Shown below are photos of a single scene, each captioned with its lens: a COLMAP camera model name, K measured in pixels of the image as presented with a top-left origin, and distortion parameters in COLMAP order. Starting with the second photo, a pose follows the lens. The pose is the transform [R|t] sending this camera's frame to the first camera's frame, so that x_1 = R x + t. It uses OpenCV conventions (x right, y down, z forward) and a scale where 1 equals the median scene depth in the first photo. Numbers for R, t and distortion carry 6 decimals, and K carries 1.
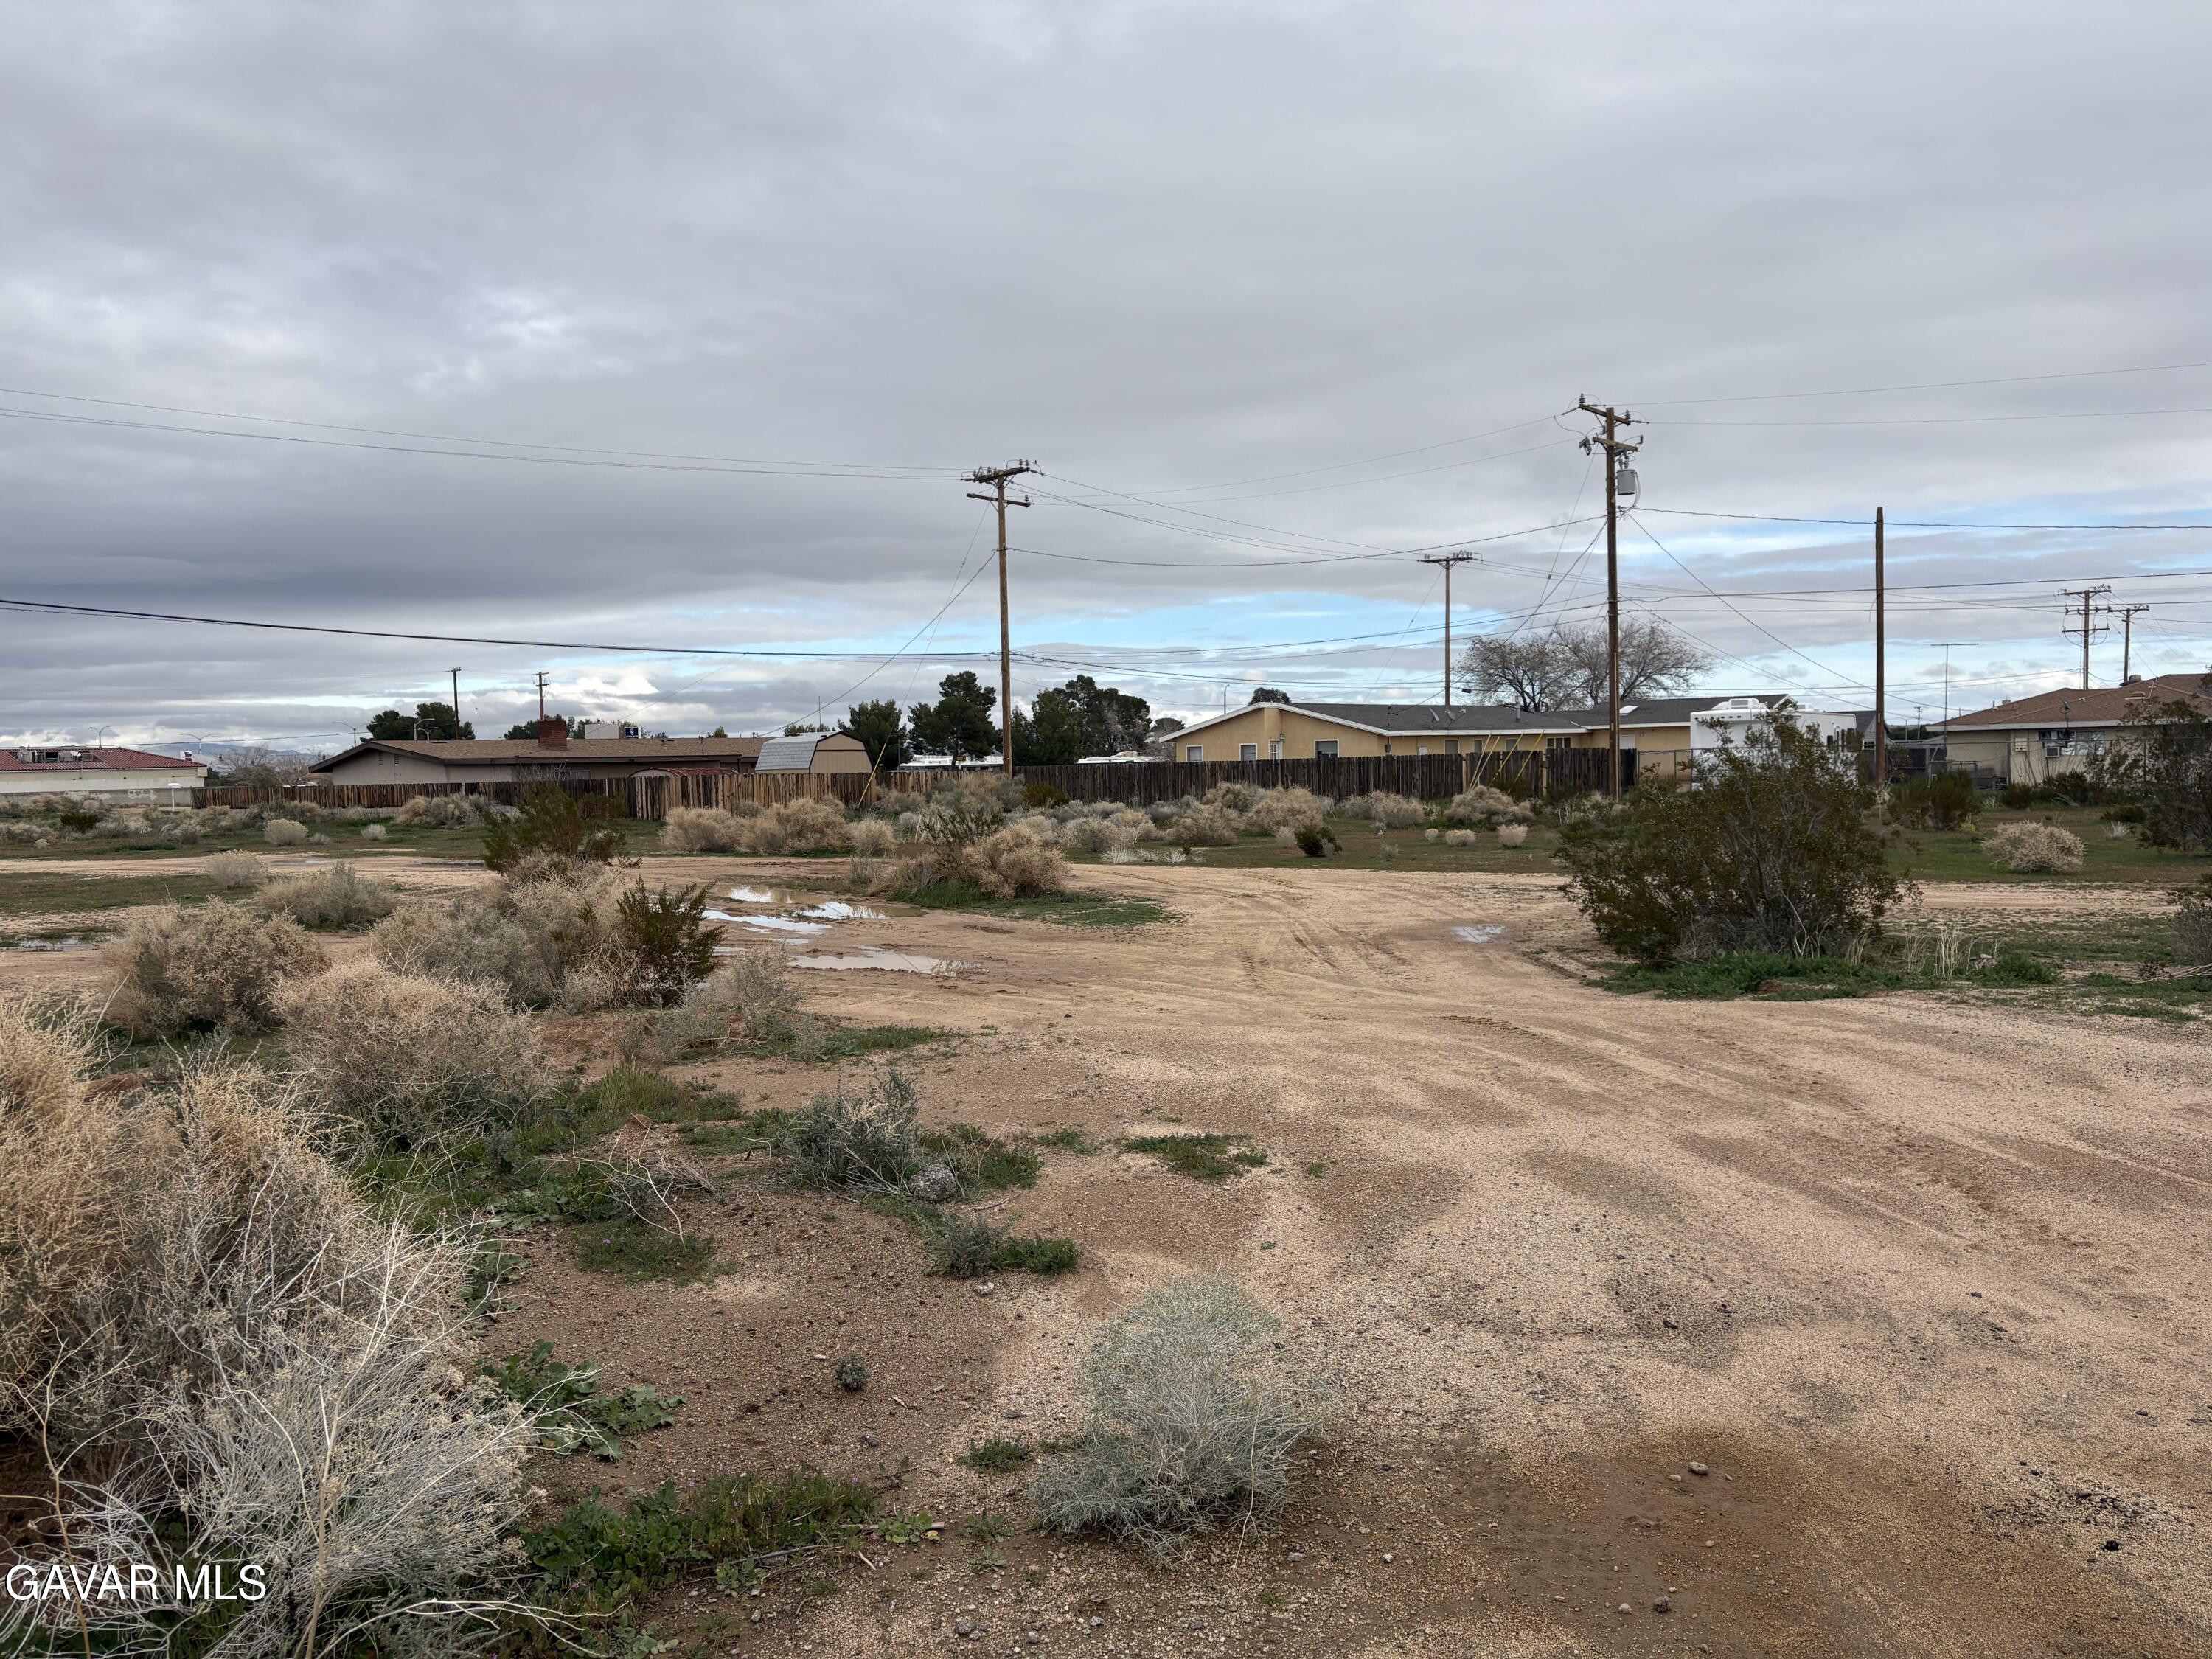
lens RADIAL K [[1652.8, 0, 1113.6], [0, 1652.8, 839.3], [0, 0, 1]] dist [0.132877, -0.277744]
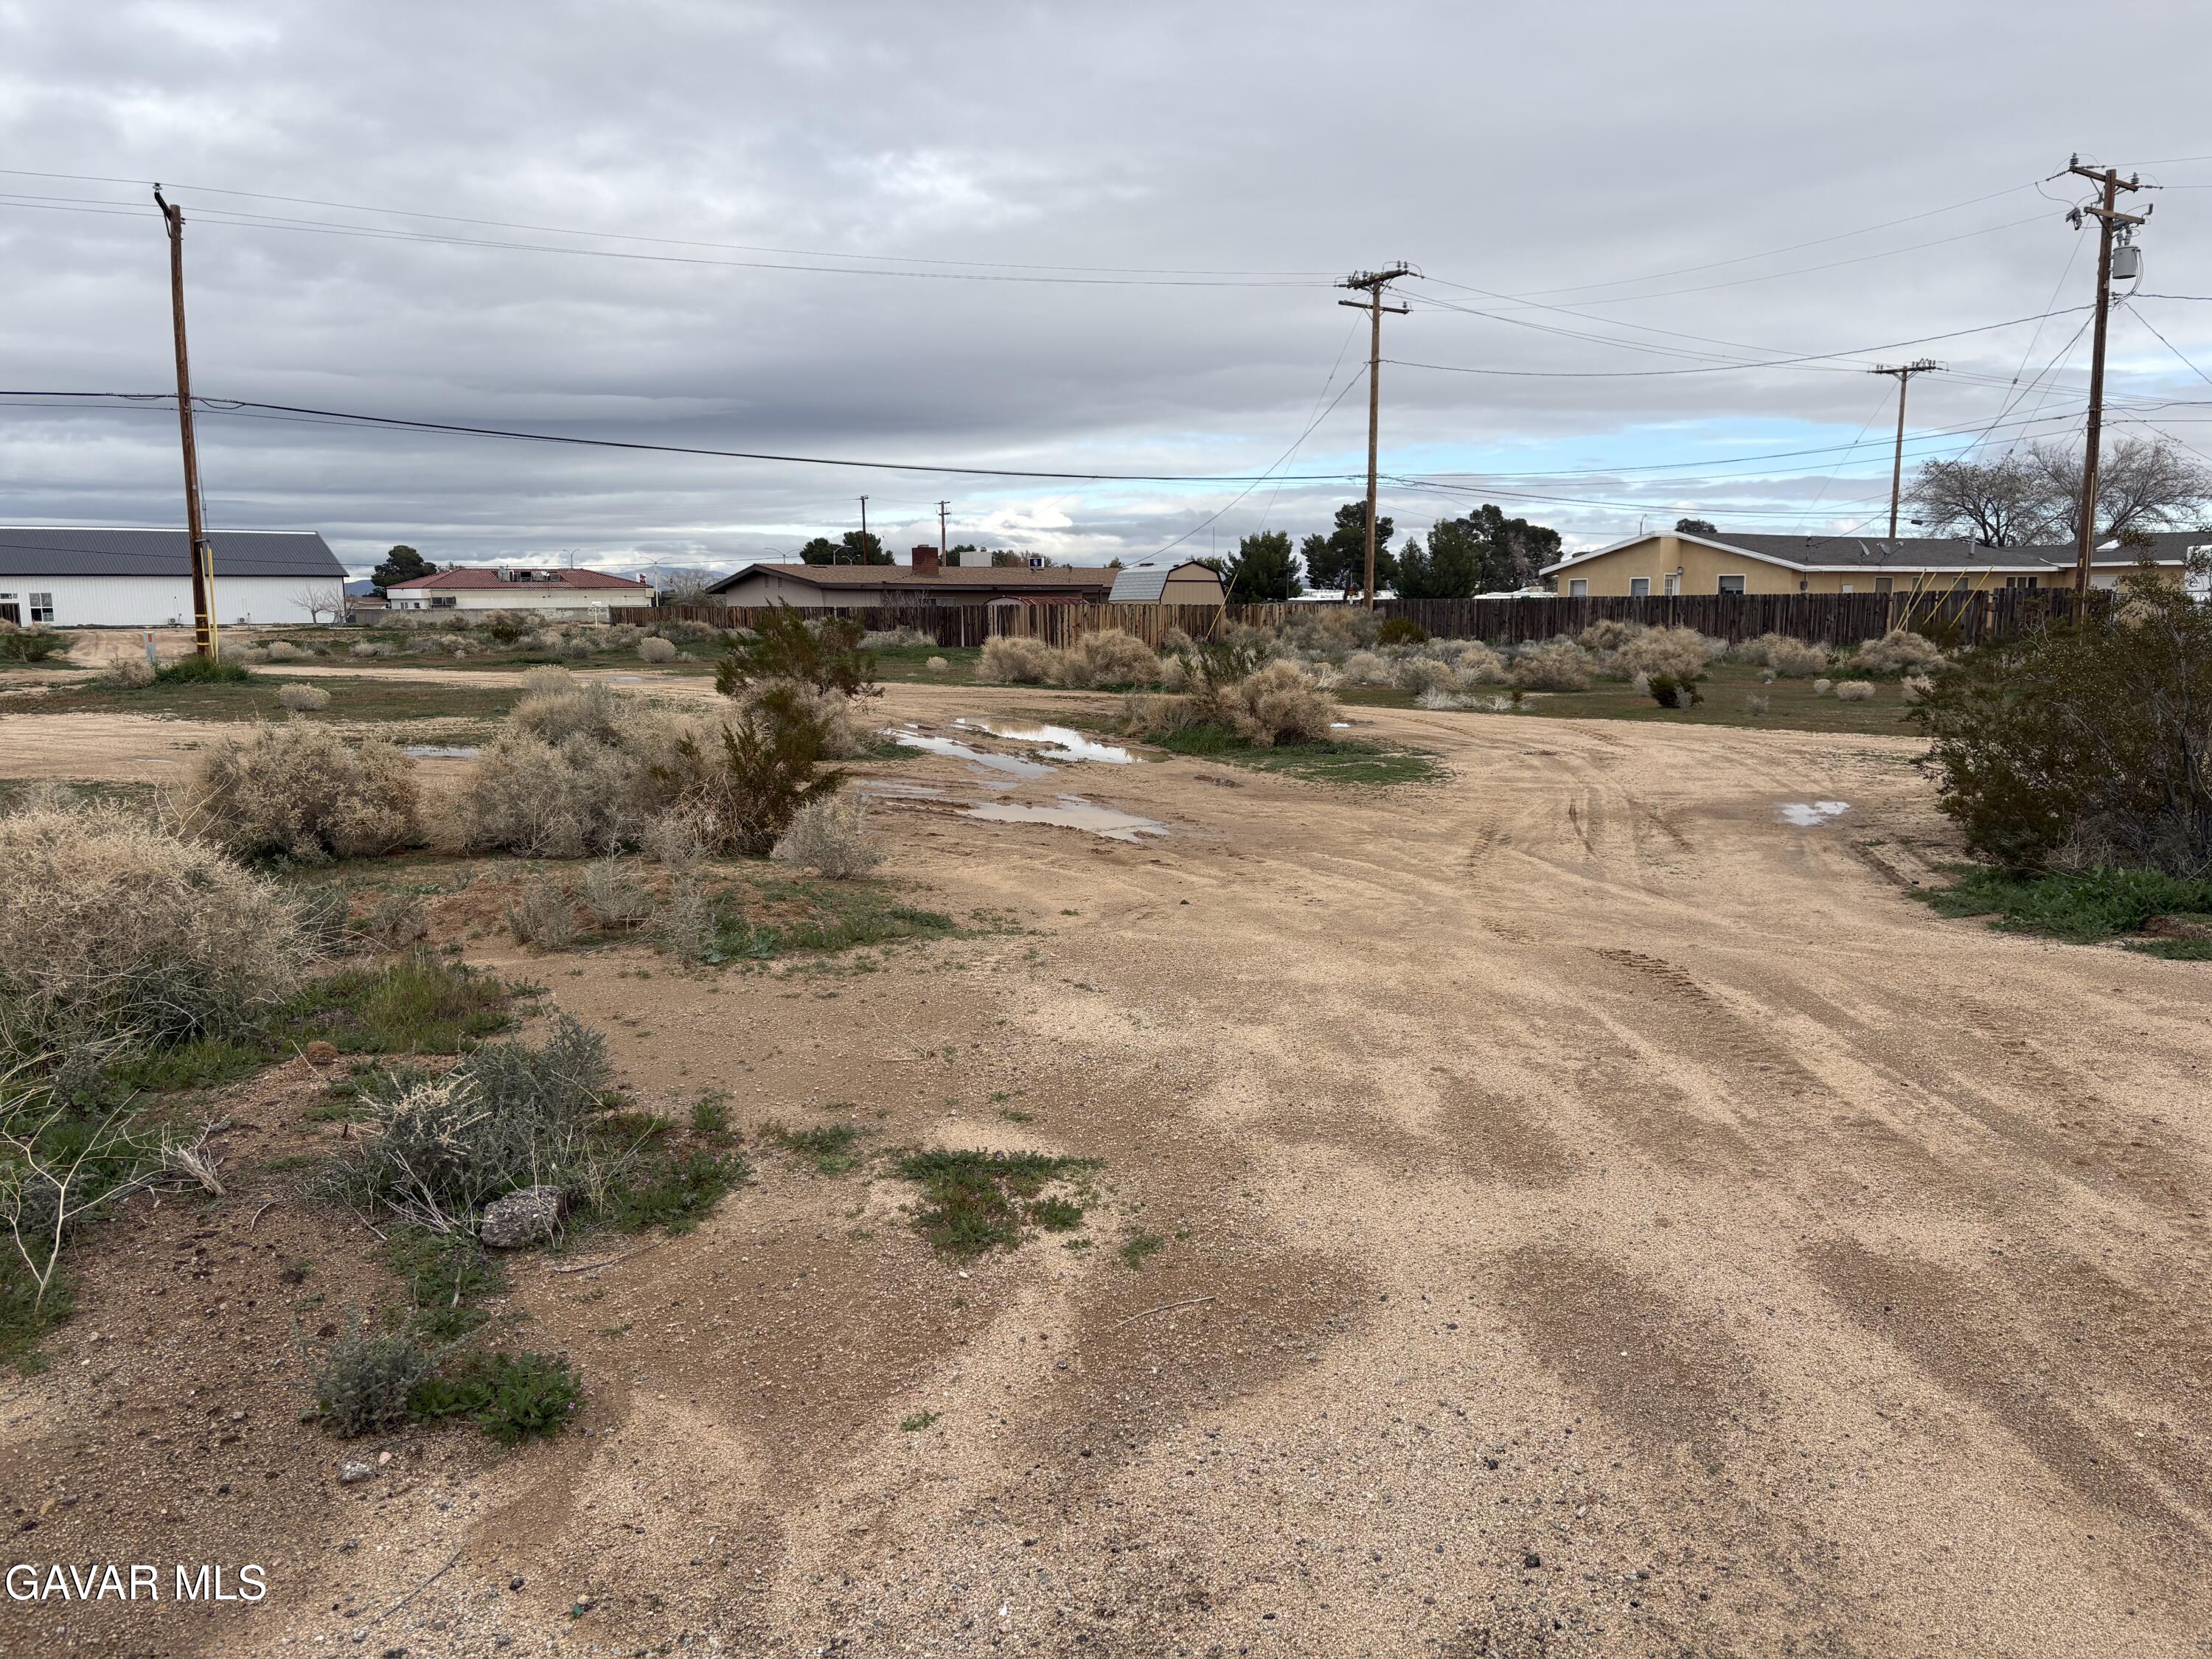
lens RADIAL K [[1655.9, 0, 1111.3], [0, 1655.9, 858.2], [0, 0, 1]] dist [0.059194, -0.066261]
pose [[0.971024, 0.054716, -0.232636, 0.063993], [-0.028896, 0.993176, 0.112985, -0.001938], [0.237230, -0.102989, 0.965979, 0.116048]]
